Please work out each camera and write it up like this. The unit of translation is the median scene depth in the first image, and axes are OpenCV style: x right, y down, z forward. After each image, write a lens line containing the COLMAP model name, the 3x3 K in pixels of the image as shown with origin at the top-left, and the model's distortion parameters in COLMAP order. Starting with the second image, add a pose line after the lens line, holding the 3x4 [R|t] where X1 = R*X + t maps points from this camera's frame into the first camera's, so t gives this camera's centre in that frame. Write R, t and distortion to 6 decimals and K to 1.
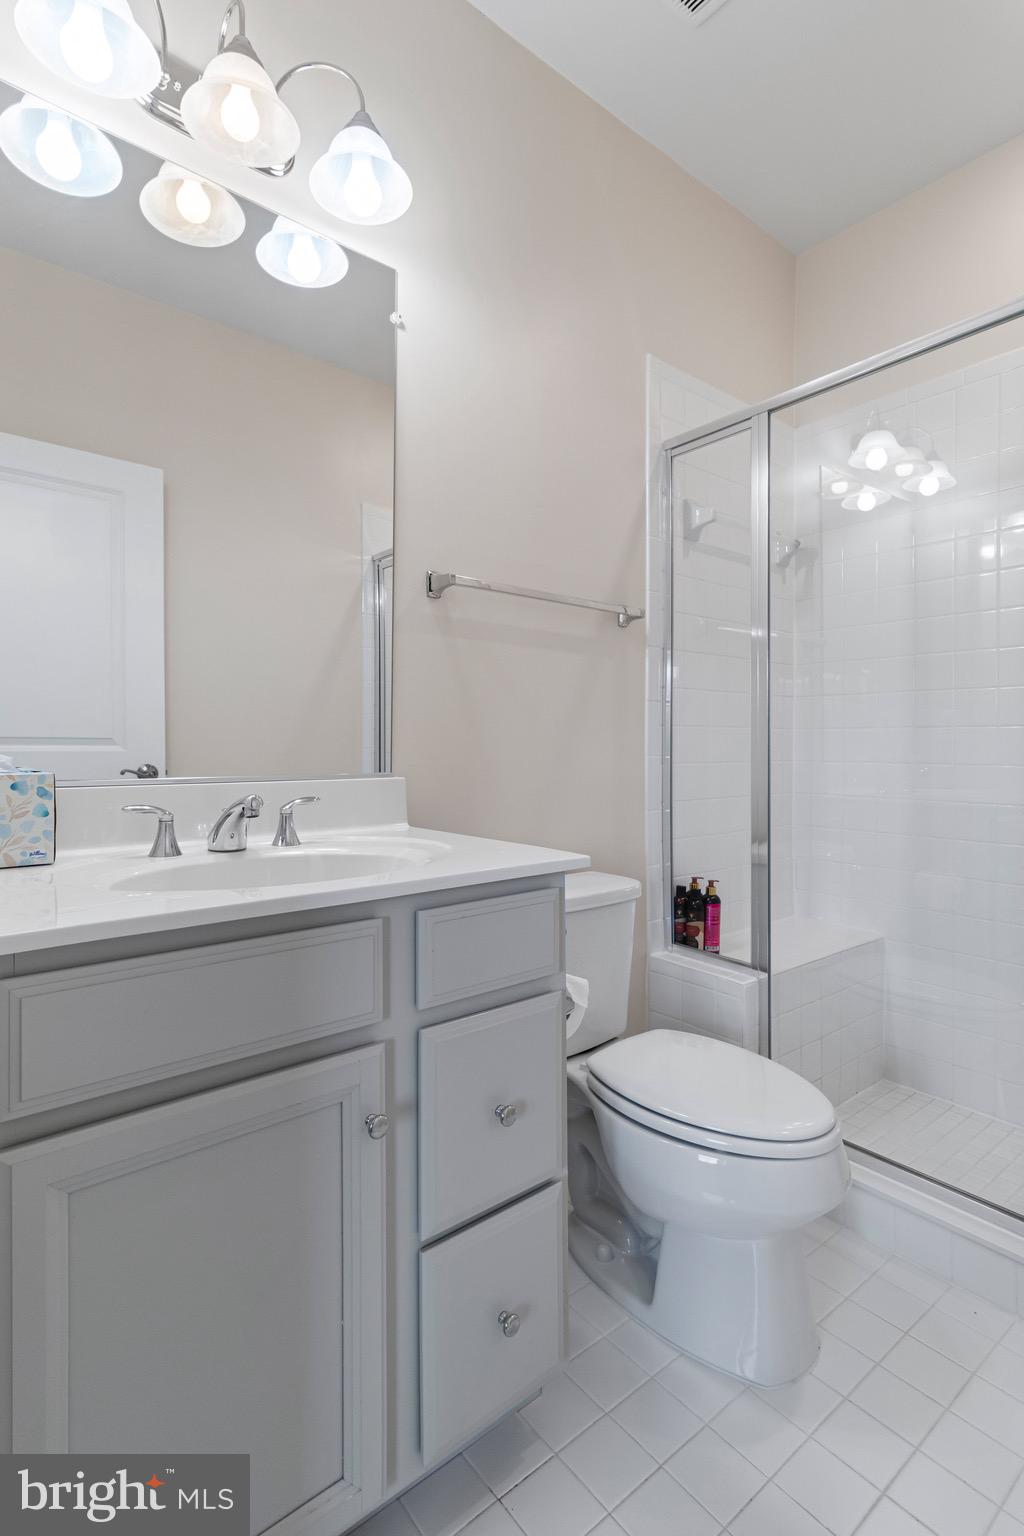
lens RADIAL K [[728.5, 0, 507.1], [0, 728.5, 753.9], [0, 0, 1]] dist [0.002943, 0.000178]
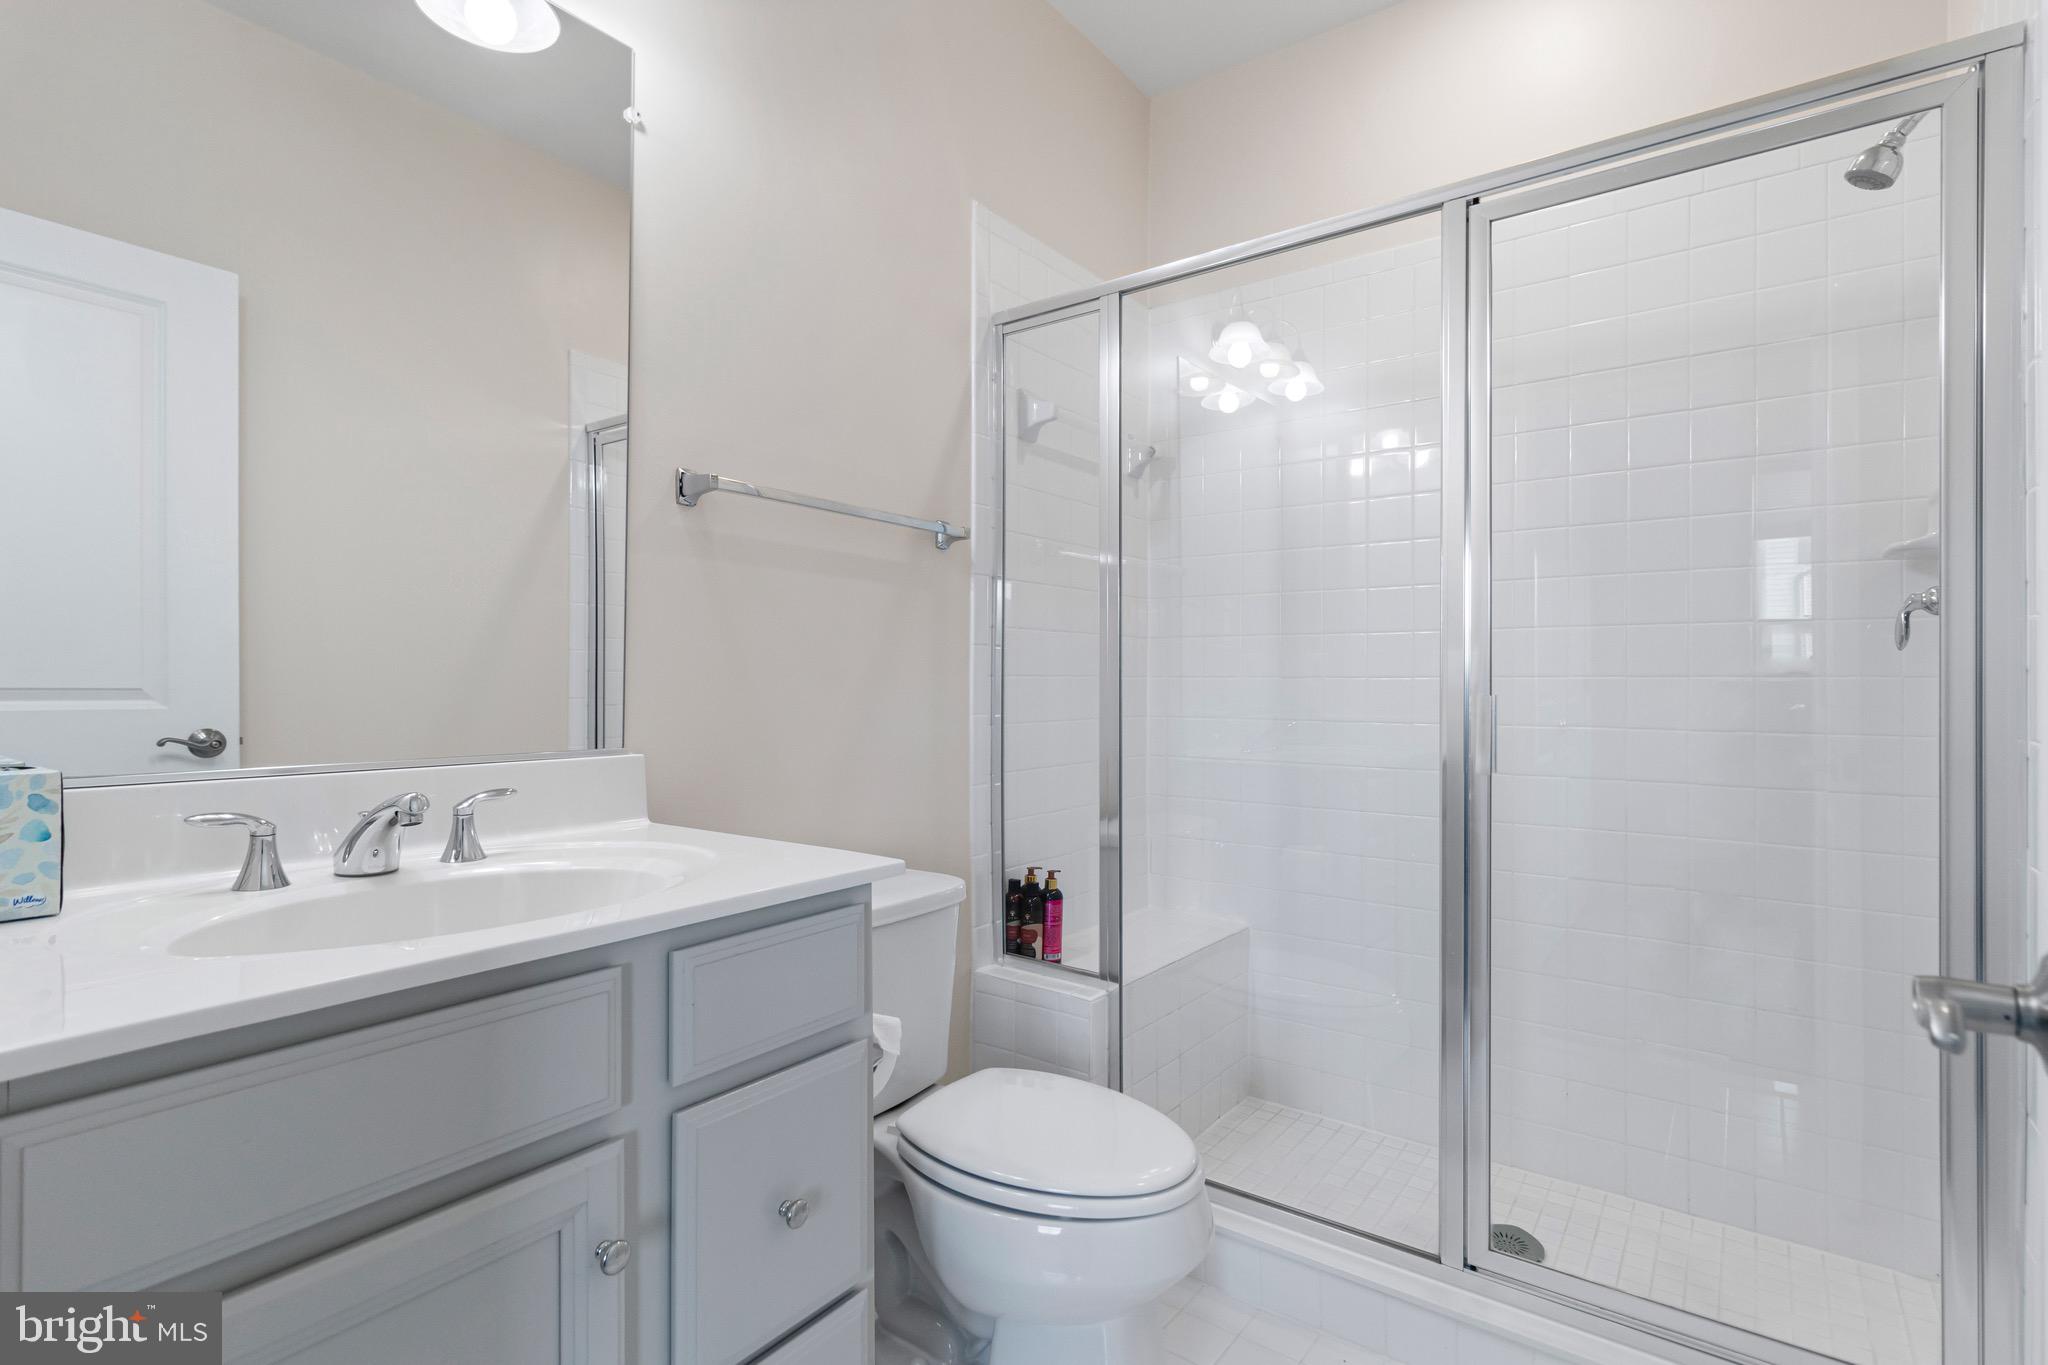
lens RADIAL K [[966.6, 0, 1036.0], [0, 966.6, 687.5], [0, 0, 1]] dist [-0.000082, 0.001554]
pose [[0.966057, 0.002563, 0.258317, -0.008800], [-0.000443, 0.999966, -0.008263, -0.017762], [-0.258329, 0.007868, 0.966025, -0.014810]]
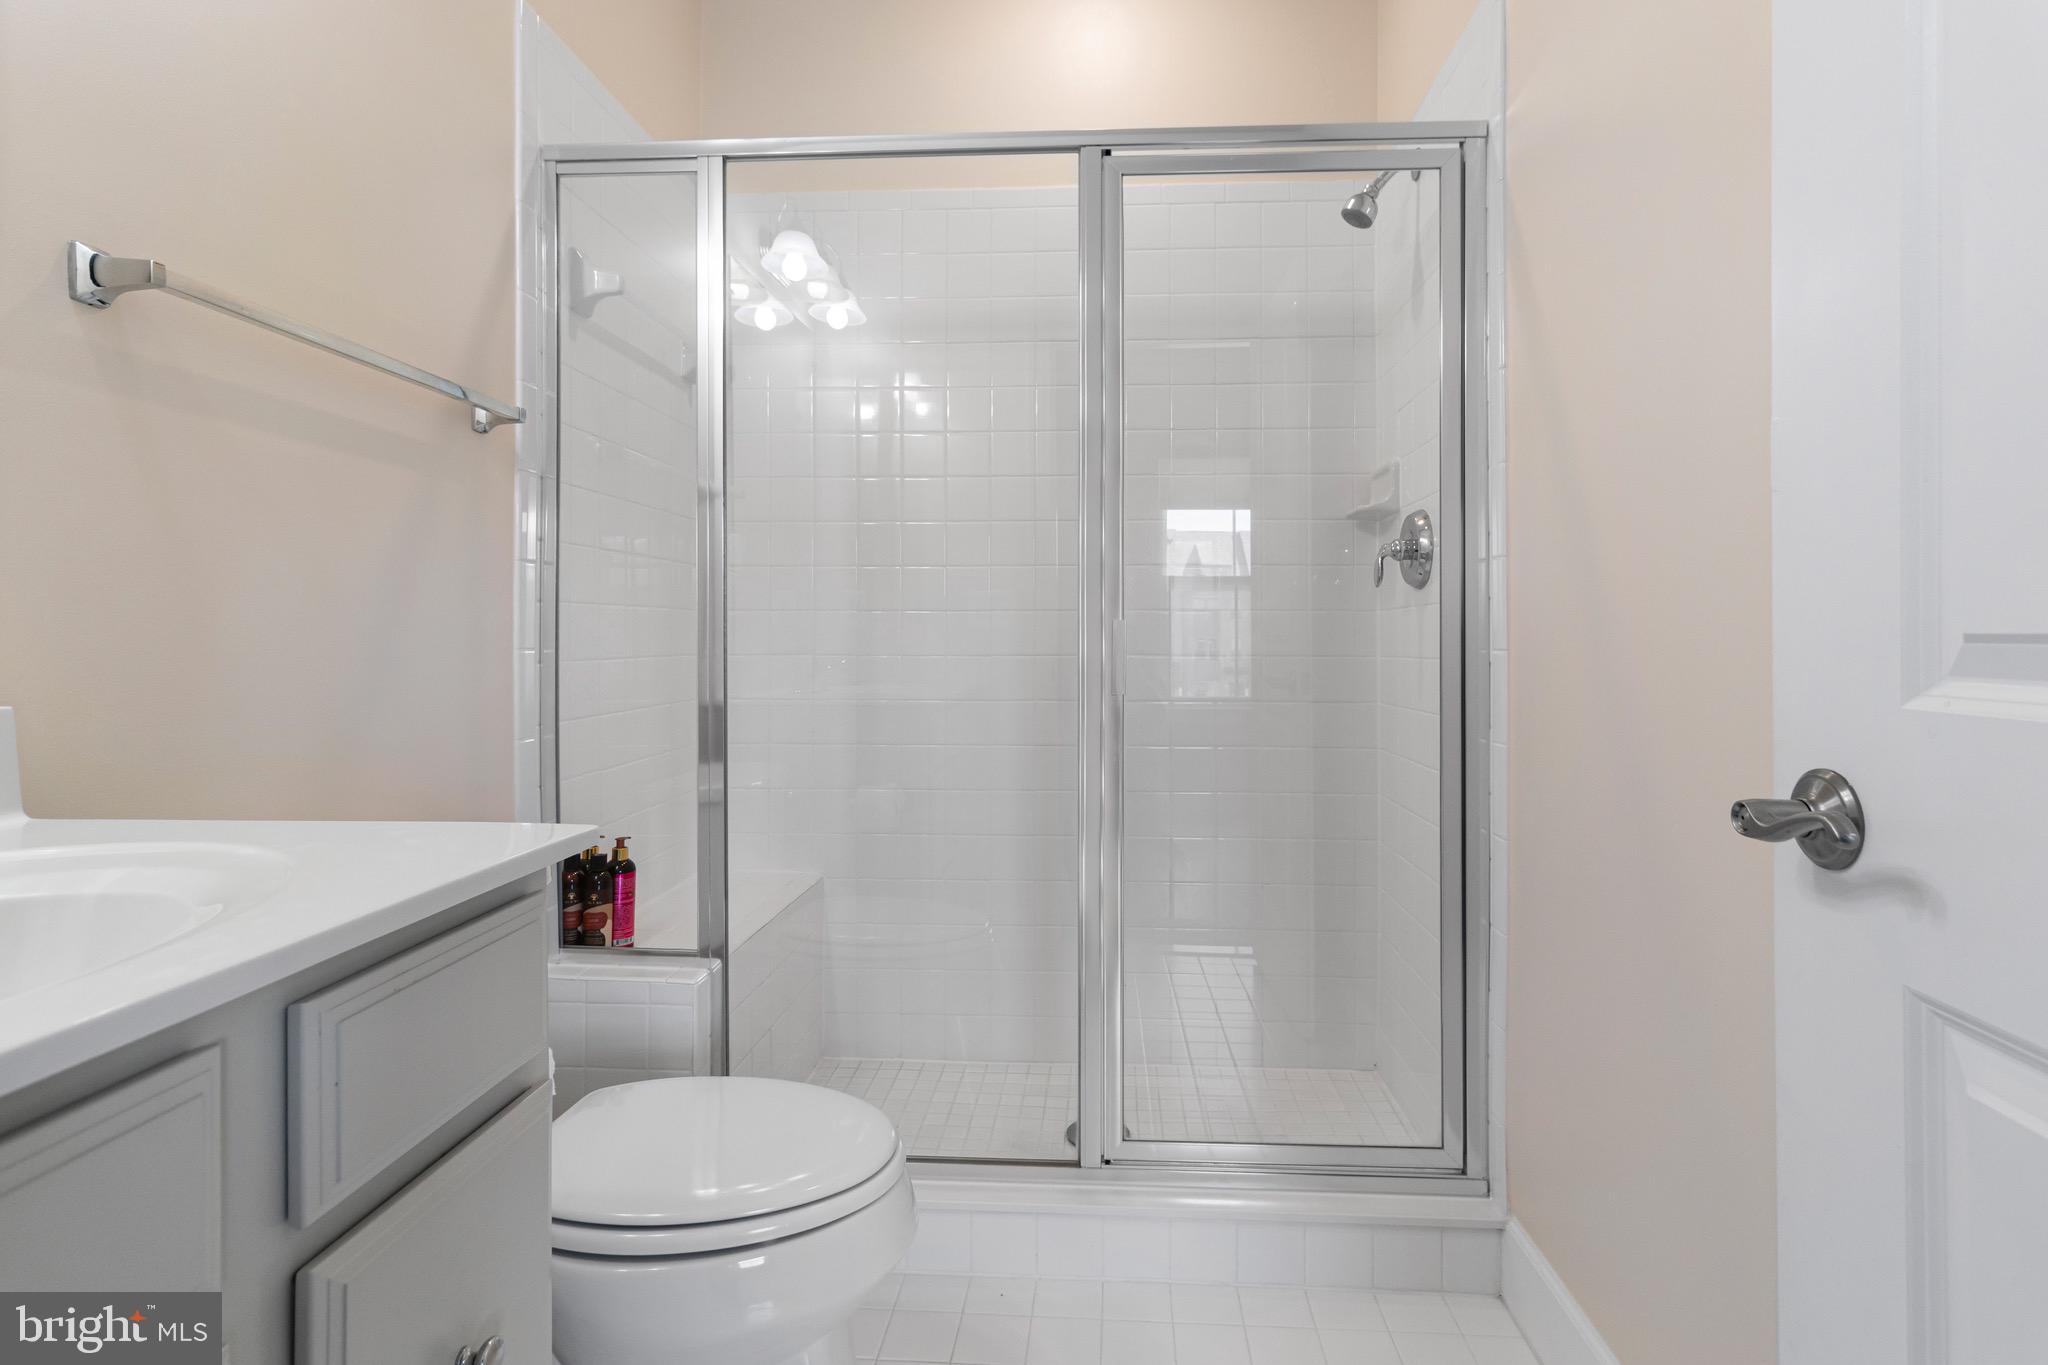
lens RADIAL K [[981.4, 0, 1071.3], [0, 981.4, 637.5], [0, 0, 1]] dist [-0.000249, 0.000185]
pose [[0.673446, -0.001728, 0.739234, -0.103053], [0.006603, 0.999971, -0.003678, -0.001396], [-0.739207, 0.007358, 0.673438, 0.104675]]
